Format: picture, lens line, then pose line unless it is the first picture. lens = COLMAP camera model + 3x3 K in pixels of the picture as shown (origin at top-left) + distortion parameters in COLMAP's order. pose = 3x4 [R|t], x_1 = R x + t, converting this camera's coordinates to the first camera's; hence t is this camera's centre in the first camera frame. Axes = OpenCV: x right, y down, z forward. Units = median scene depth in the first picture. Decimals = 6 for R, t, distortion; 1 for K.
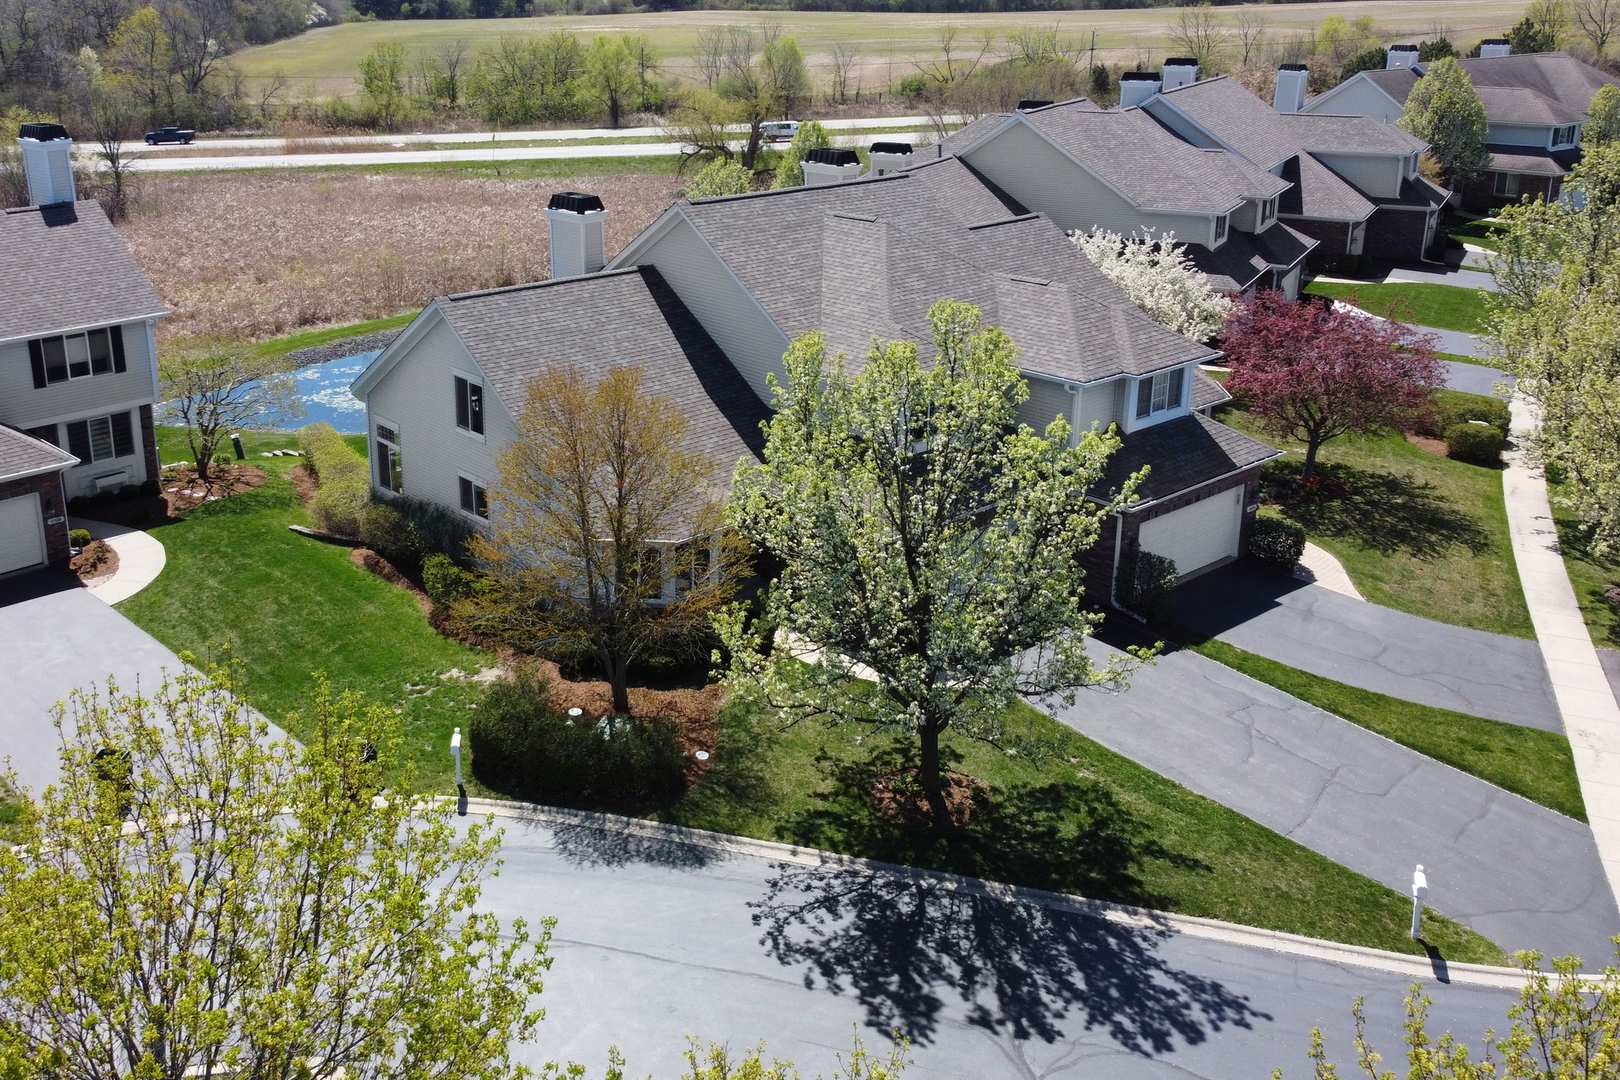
lens RADIAL K [[1297.9, 0, 809.4], [0, 1297.9, 441.6], [0, 0, 1]] dist [0.012533, -0.001001]
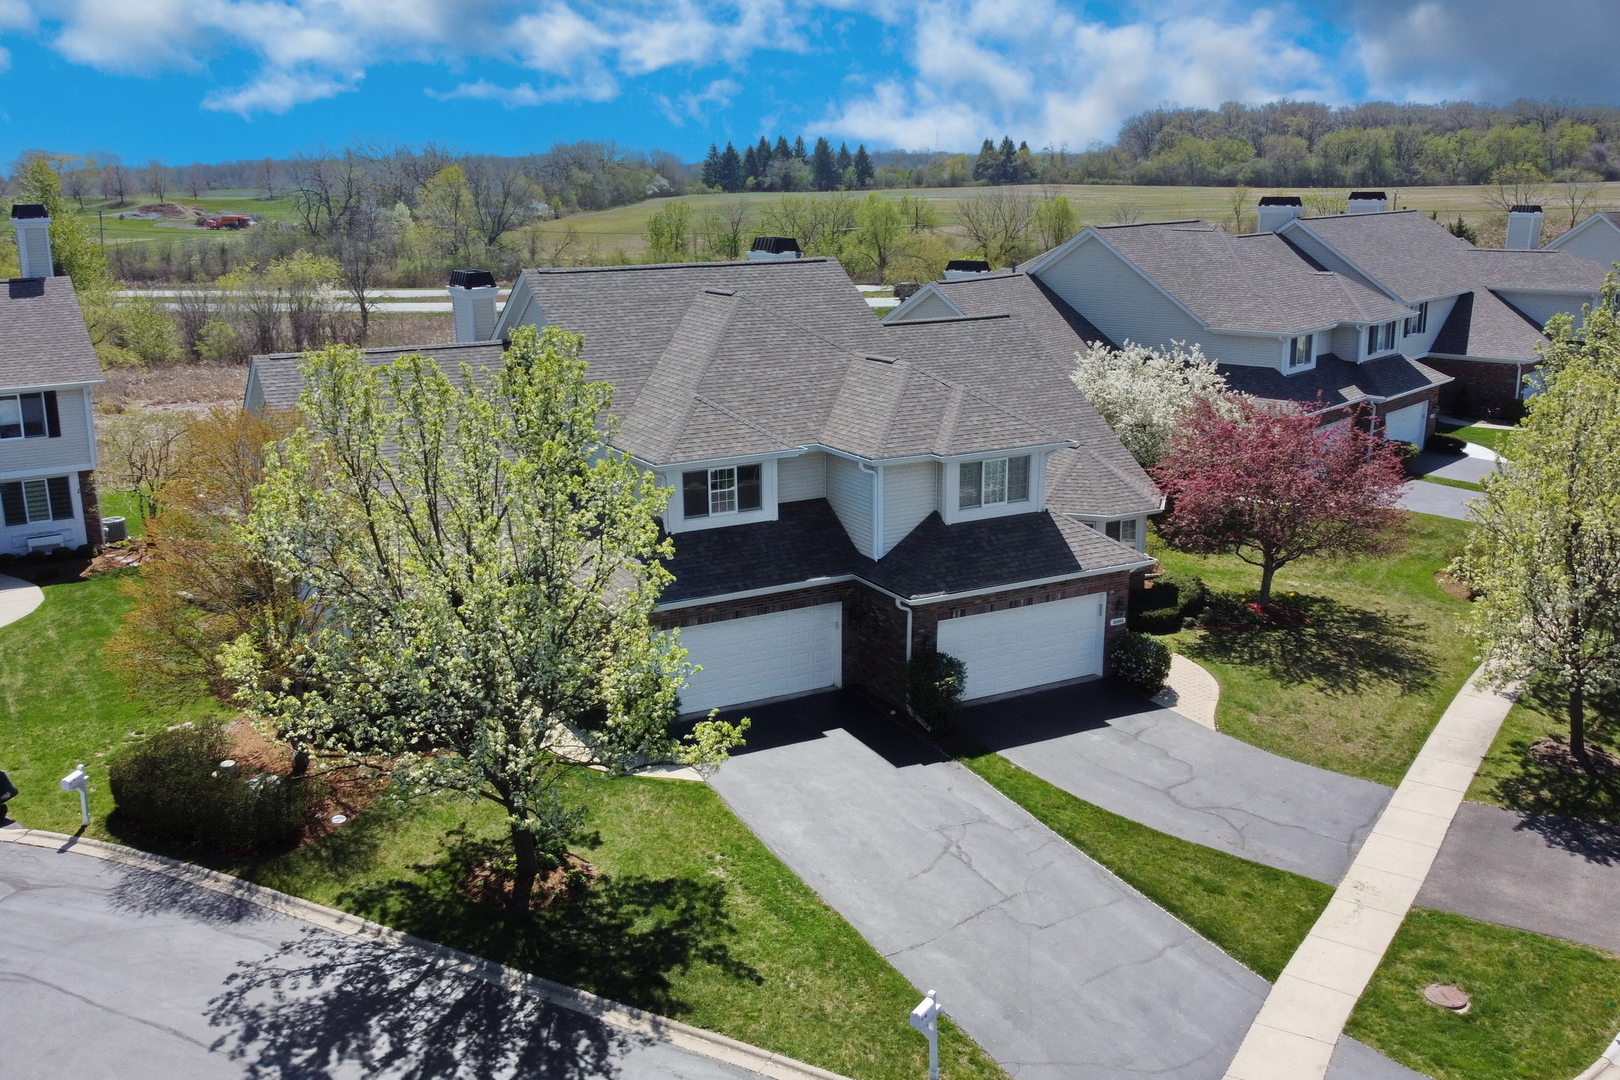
lens RADIAL K [[1326.2, 0, 809.8], [0, 1326.2, 529.7], [0, 0, 1]] dist [0.005759, -0.007594]
pose [[0.983803, 0.046434, -0.173134, 0.379063], [-0.055358, 0.997356, -0.047072, 0.056647], [0.170491, 0.055894, 0.983773, 0.102109]]
